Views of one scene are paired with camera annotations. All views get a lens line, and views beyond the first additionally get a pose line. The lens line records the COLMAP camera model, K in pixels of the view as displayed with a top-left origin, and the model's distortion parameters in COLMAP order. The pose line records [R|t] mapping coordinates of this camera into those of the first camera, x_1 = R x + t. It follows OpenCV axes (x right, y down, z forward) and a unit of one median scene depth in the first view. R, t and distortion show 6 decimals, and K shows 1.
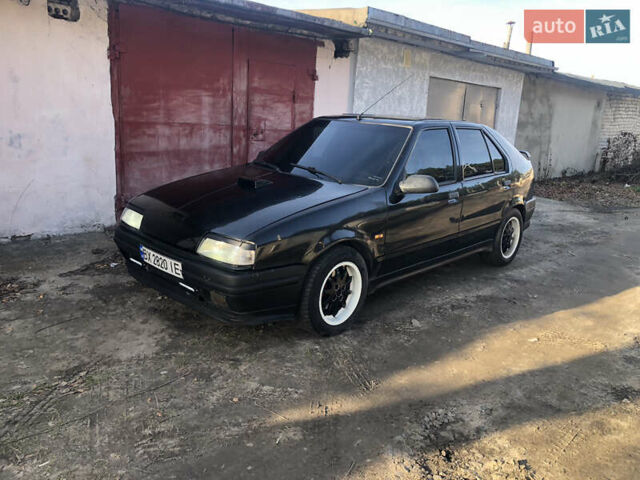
lens RADIAL K [[519.1, 0, 328.7], [0, 519.1, 226.4], [0, 0, 1]] dist [0.005153, -0.000500]
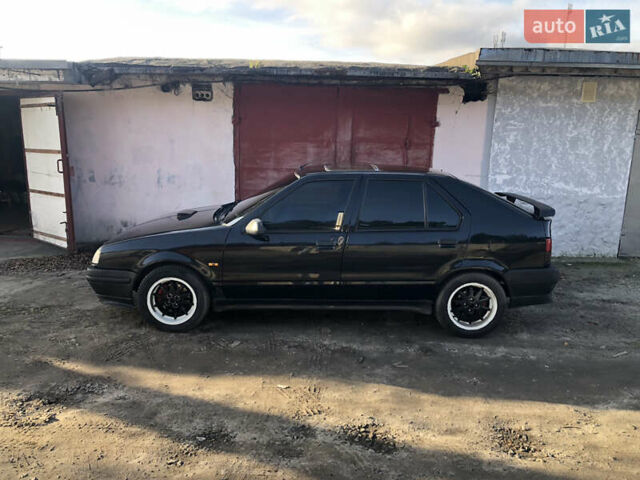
lens RADIAL K [[515.8, 0, 320.0], [0, 515.8, 240.0], [0, 0, 1]] dist [0.015230, -0.017306]
pose [[0.683706, 0.110852, -0.721289, 0.750034], [-0.142493, 0.989649, 0.017028, -0.062417], [0.715711, 0.091136, 0.692425, 0.209622]]
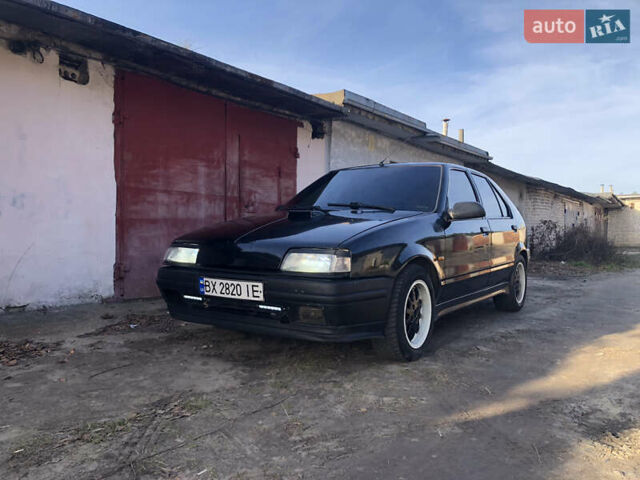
lens RADIAL K [[515.8, 0, 320.0], [0, 515.8, 240.0], [0, 0, 1]] dist [0.015230, -0.017306]
pose [[0.988656, -0.044000, 0.143610, -0.176678], [0.071258, 0.979080, -0.190588, 0.101320], [-0.132220, 0.198659, 0.971109, 0.041006]]
